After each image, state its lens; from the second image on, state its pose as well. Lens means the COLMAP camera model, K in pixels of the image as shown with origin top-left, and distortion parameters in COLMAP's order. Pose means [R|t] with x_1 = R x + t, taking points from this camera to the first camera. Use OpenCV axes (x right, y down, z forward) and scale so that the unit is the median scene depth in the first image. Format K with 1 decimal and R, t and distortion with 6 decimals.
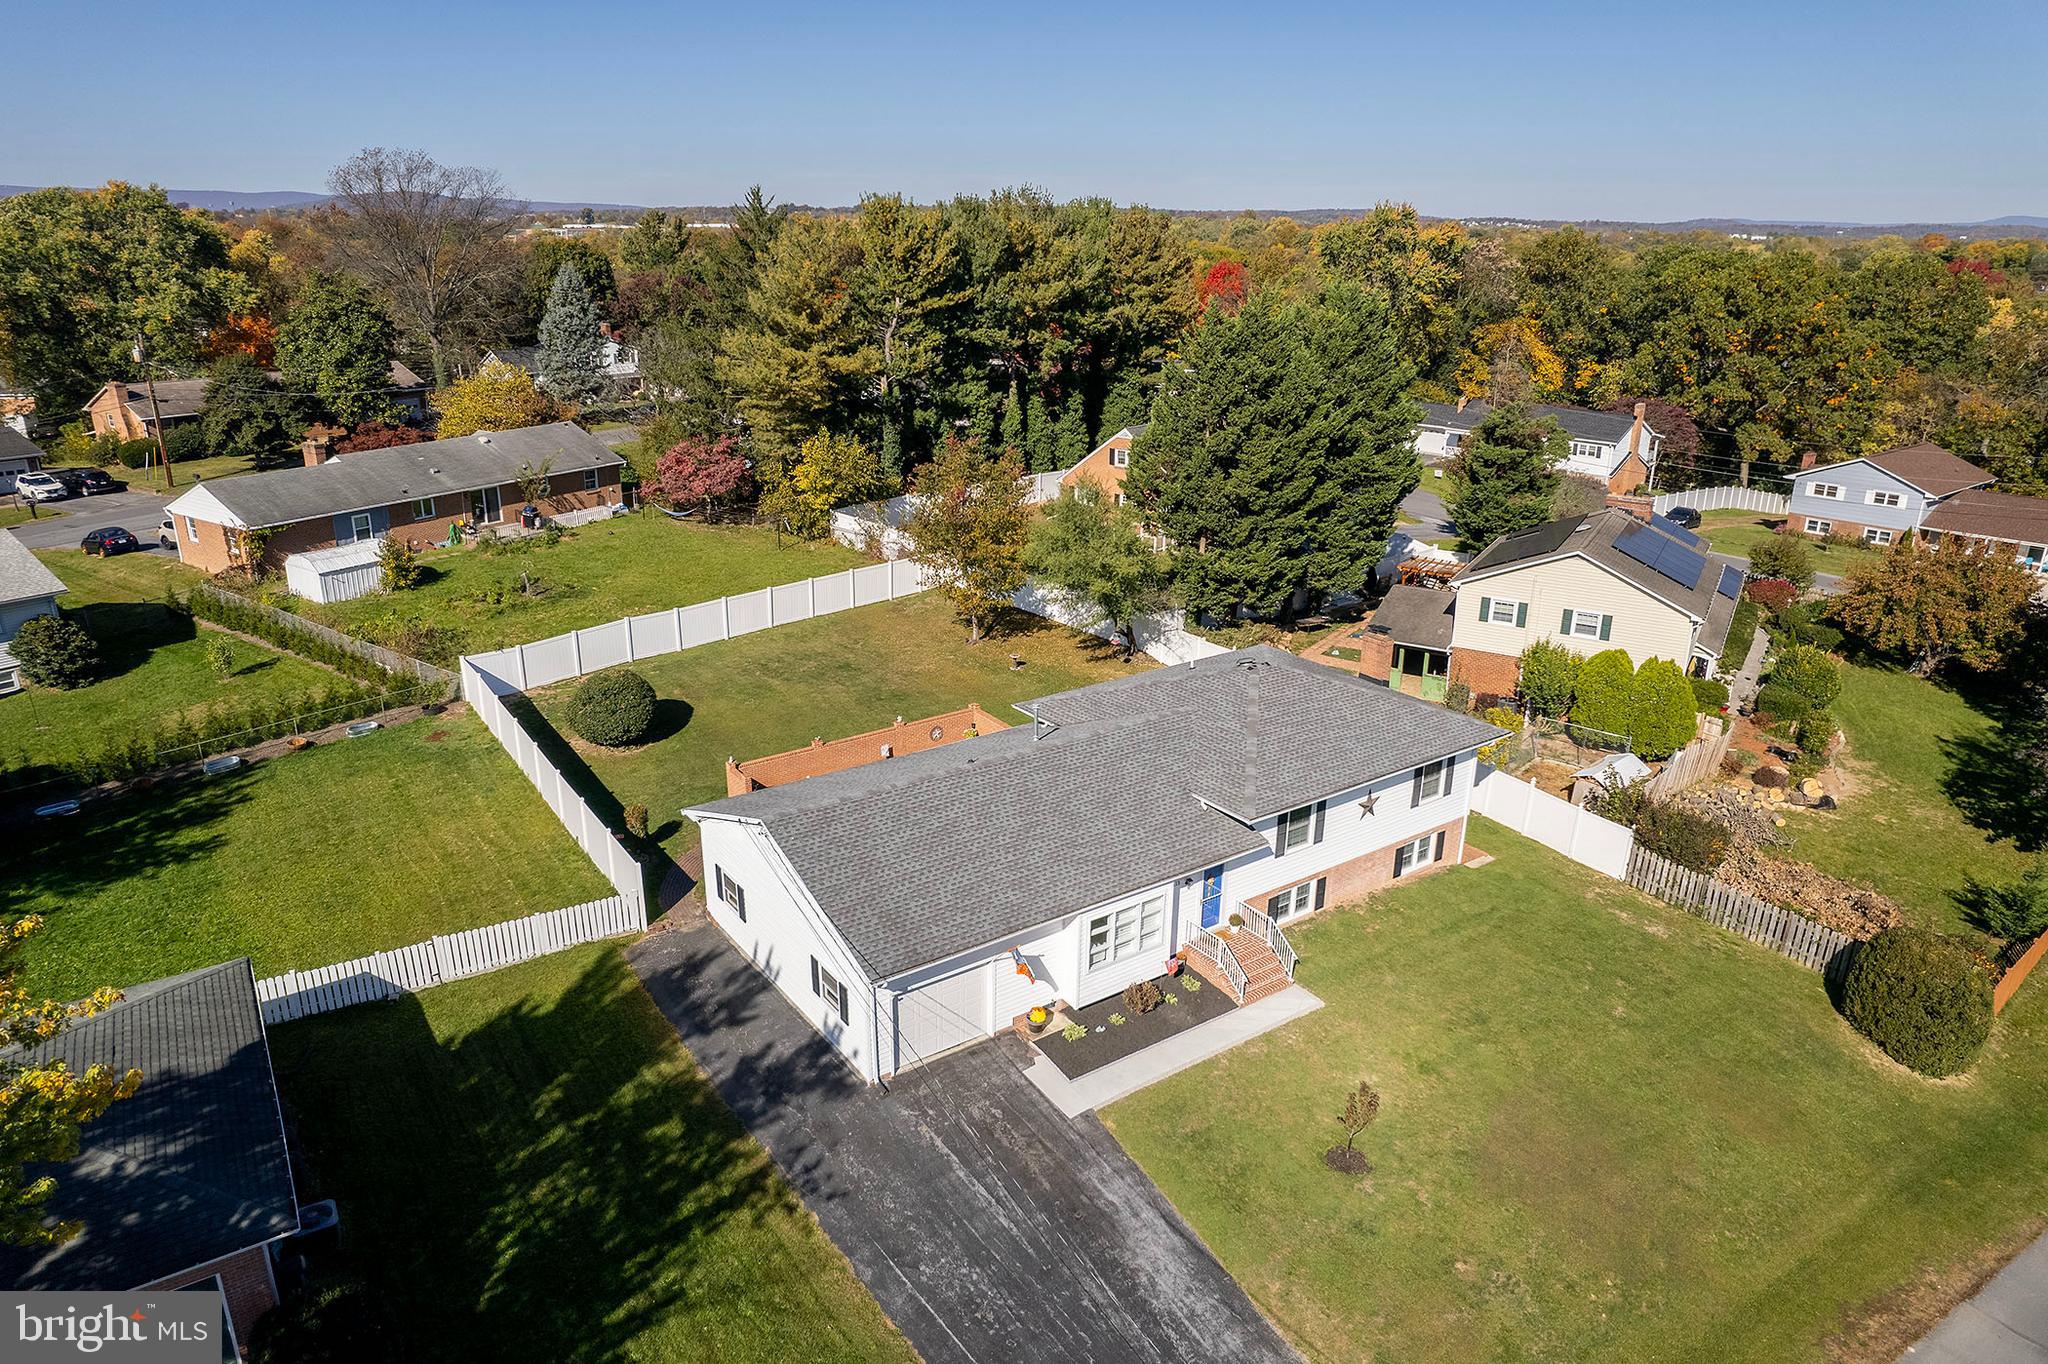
lens RADIAL K [[1360.4, 0, 1027.1], [0, 1360.4, 741.0], [0, 0, 1]] dist [-0.034581, 0.001861]
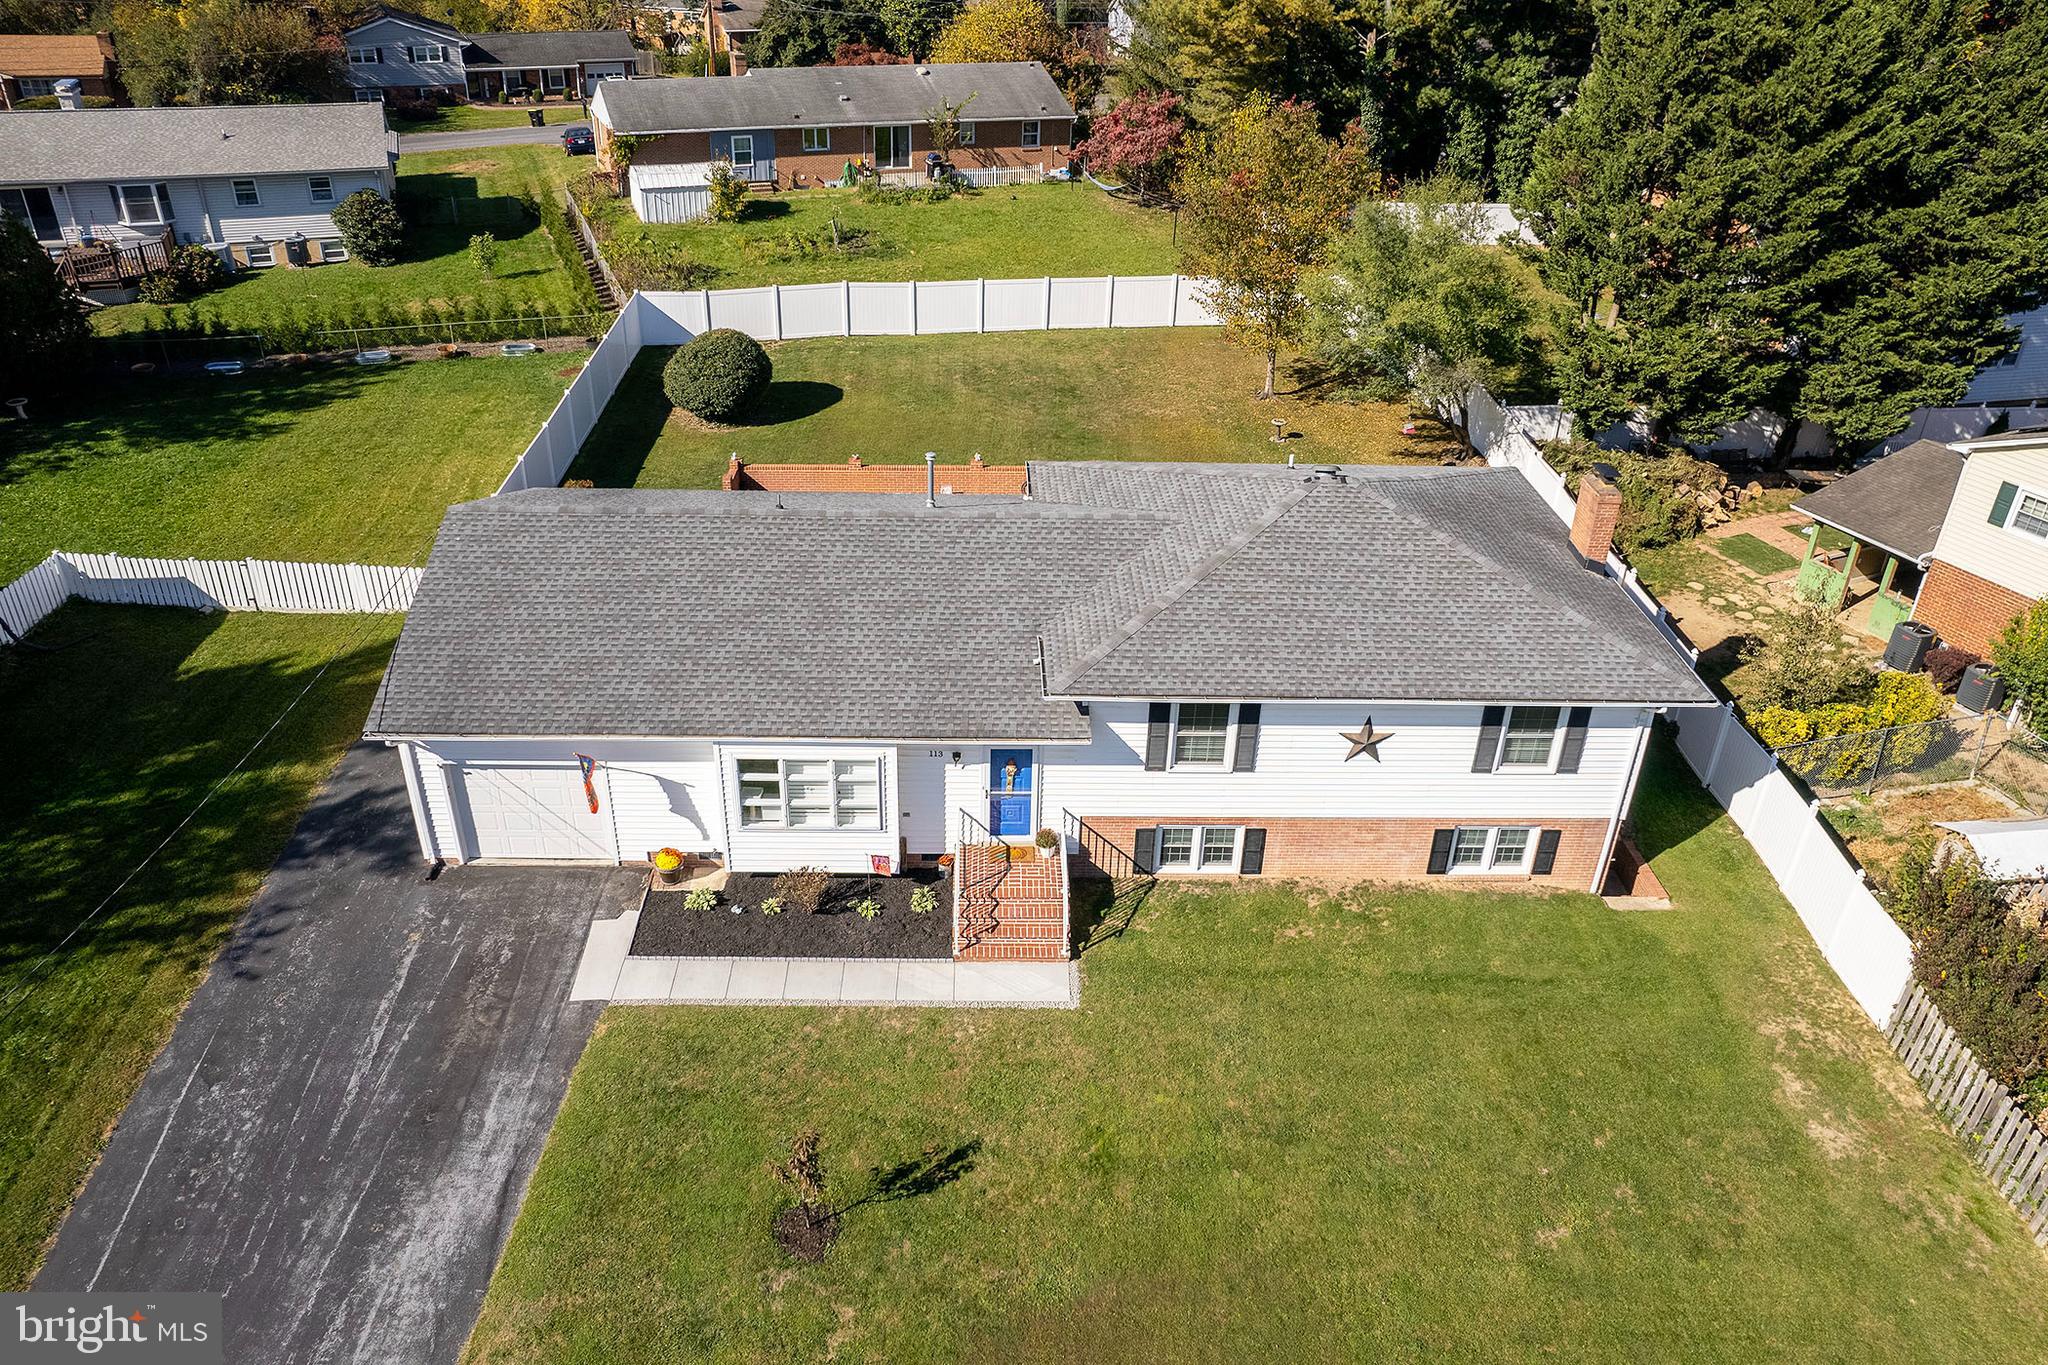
lens RADIAL K [[1501.8, 0, 1030.0], [0, 1501.8, 734.1], [0, 0, 1]] dist [-0.098591, 0.097617]
pose [[0.821281, 0.300083, -0.485229, 0.427553], [-0.222928, 0.951675, 0.211230, -0.058275], [0.525167, -0.065308, 0.848490, 0.349371]]
